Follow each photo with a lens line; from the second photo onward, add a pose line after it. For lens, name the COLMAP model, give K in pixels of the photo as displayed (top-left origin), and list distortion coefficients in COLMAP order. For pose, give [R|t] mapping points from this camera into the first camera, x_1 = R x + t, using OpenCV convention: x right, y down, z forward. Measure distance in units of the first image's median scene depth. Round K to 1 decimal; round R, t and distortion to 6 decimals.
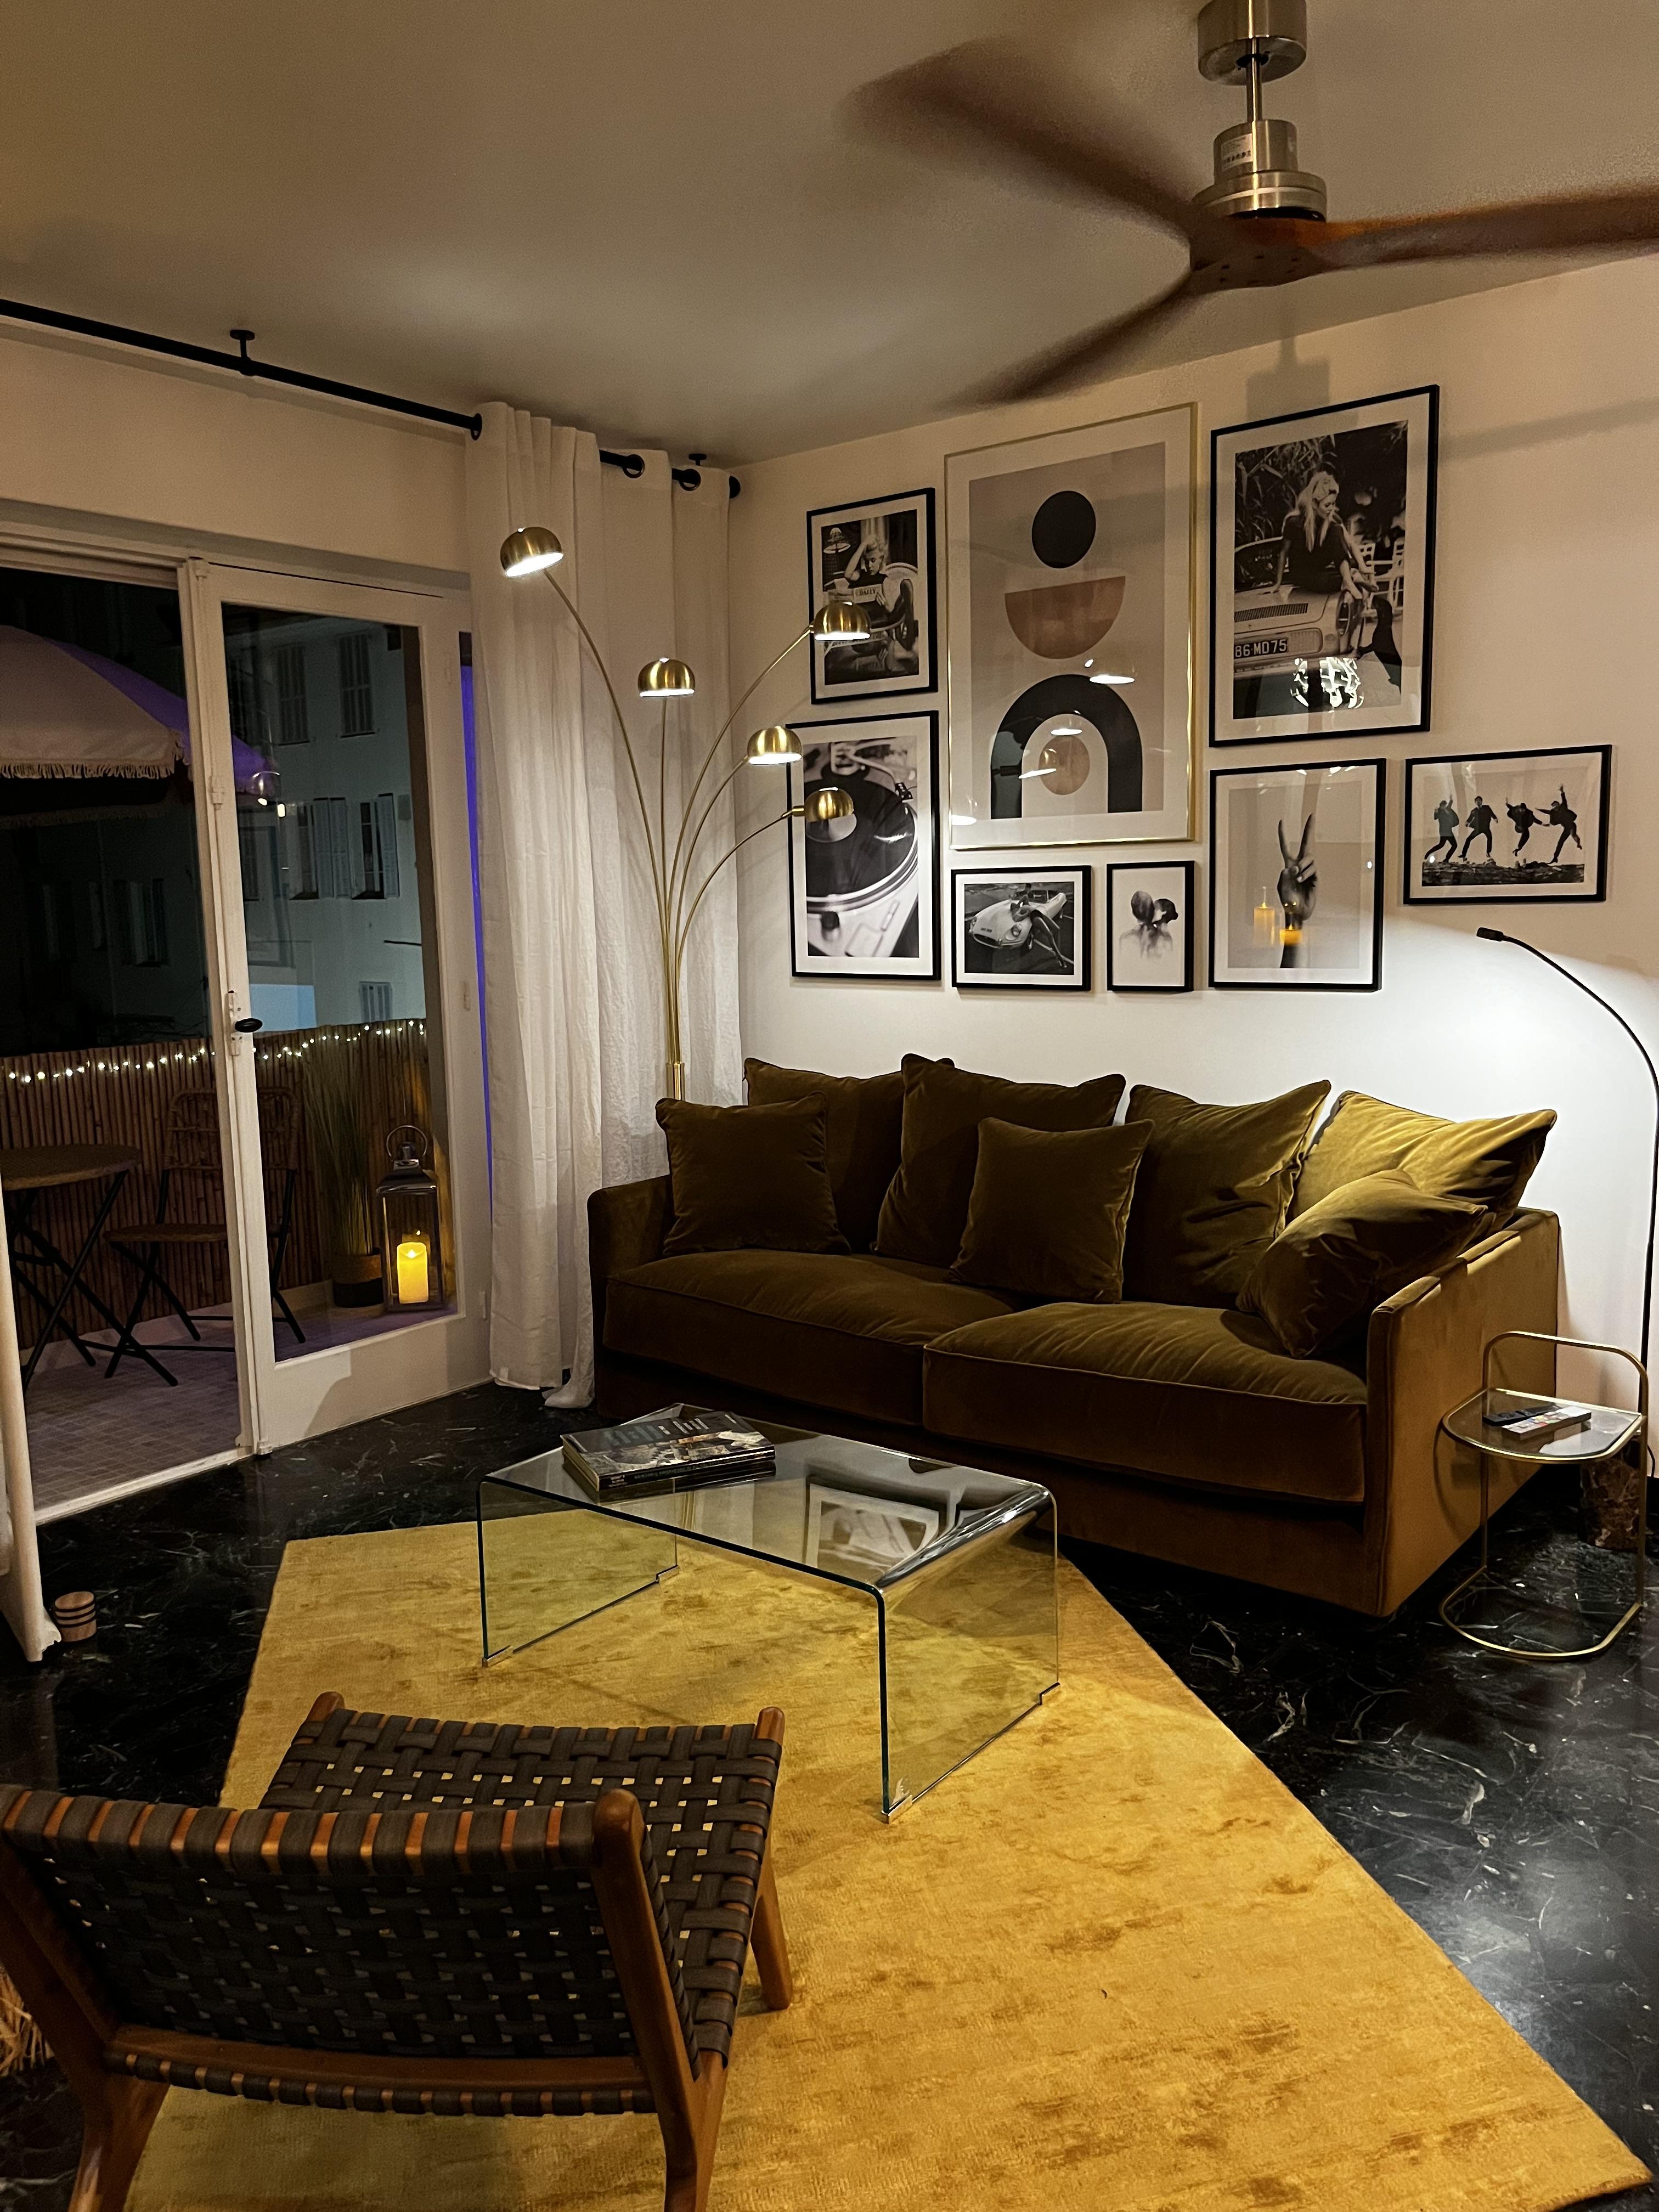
lens RADIAL K [[1682.6, 0, 831.3], [0, 1682.6, 1110.3], [0, 0, 1]] dist [0.000216, -0.004724]
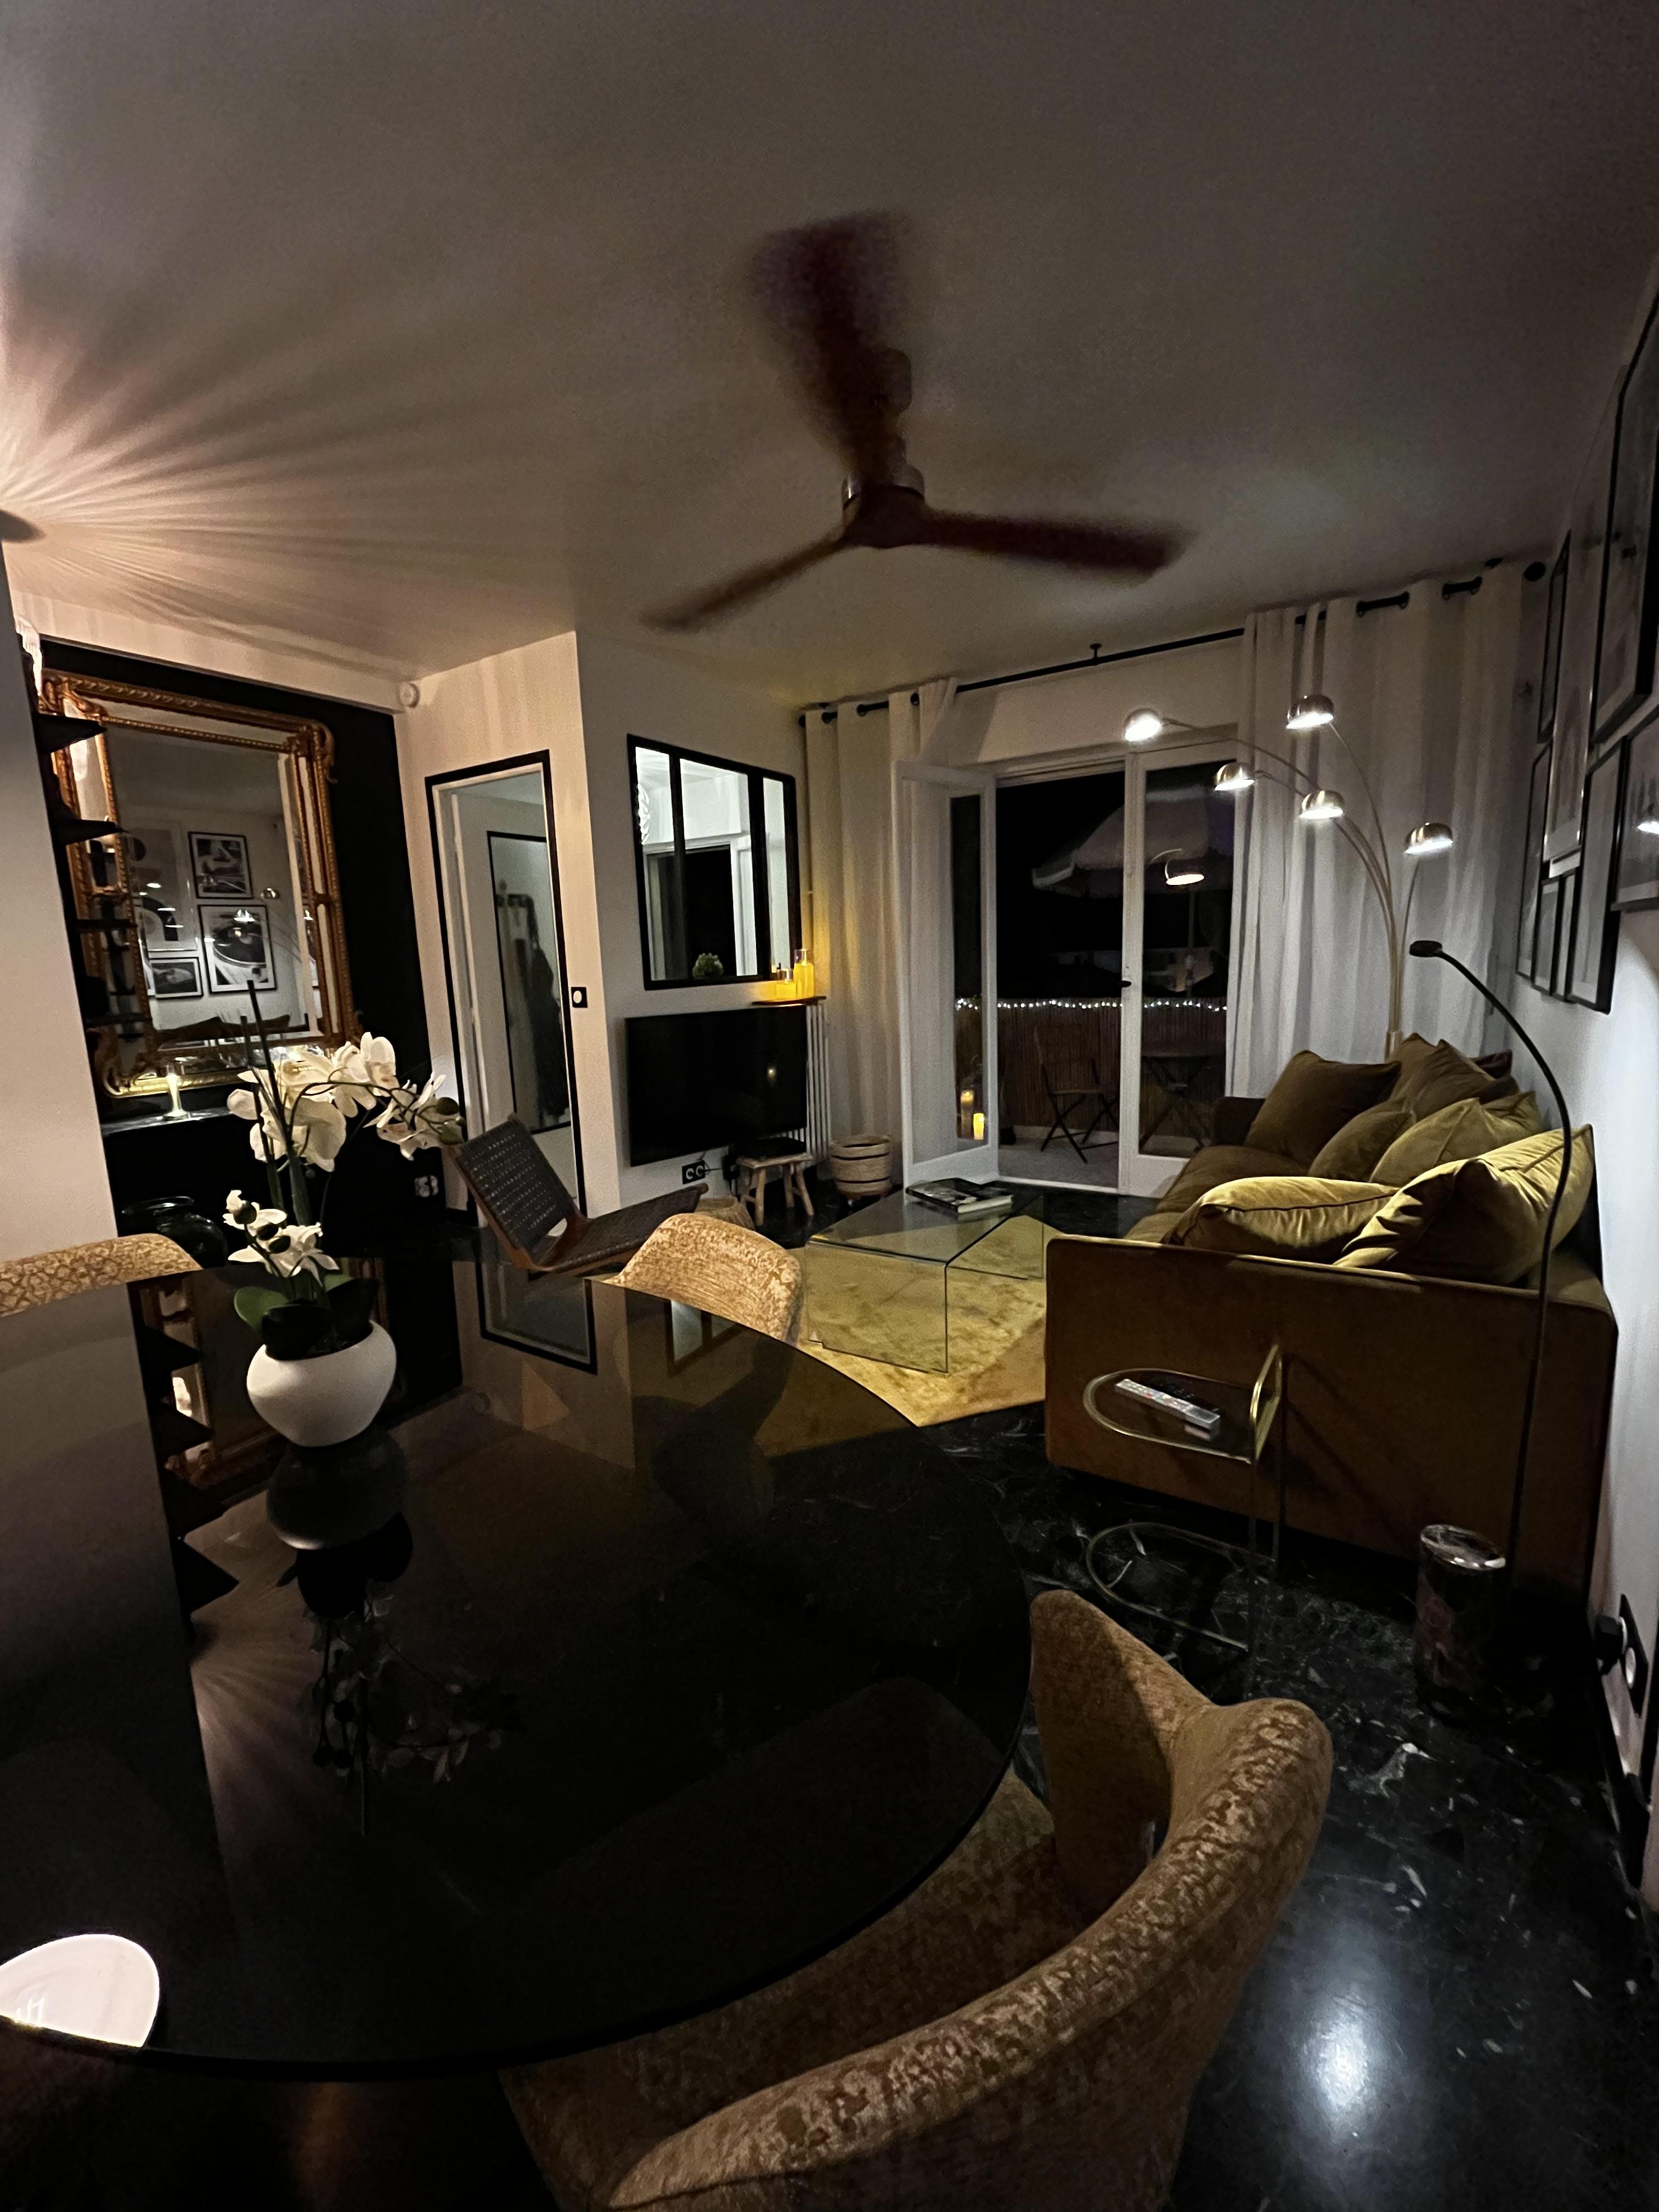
lens RADIAL K [[897.3, 0, 832.1], [0, 897.3, 1104.0], [0, 0, 1]] dist [-0.003551, -0.000160]
pose [[0.099928, 0.182598, -0.978096, 0.682319], [-0.097623, 0.980073, 0.172993, -0.060791], [0.990194, 0.078198, 0.115762, 0.514543]]
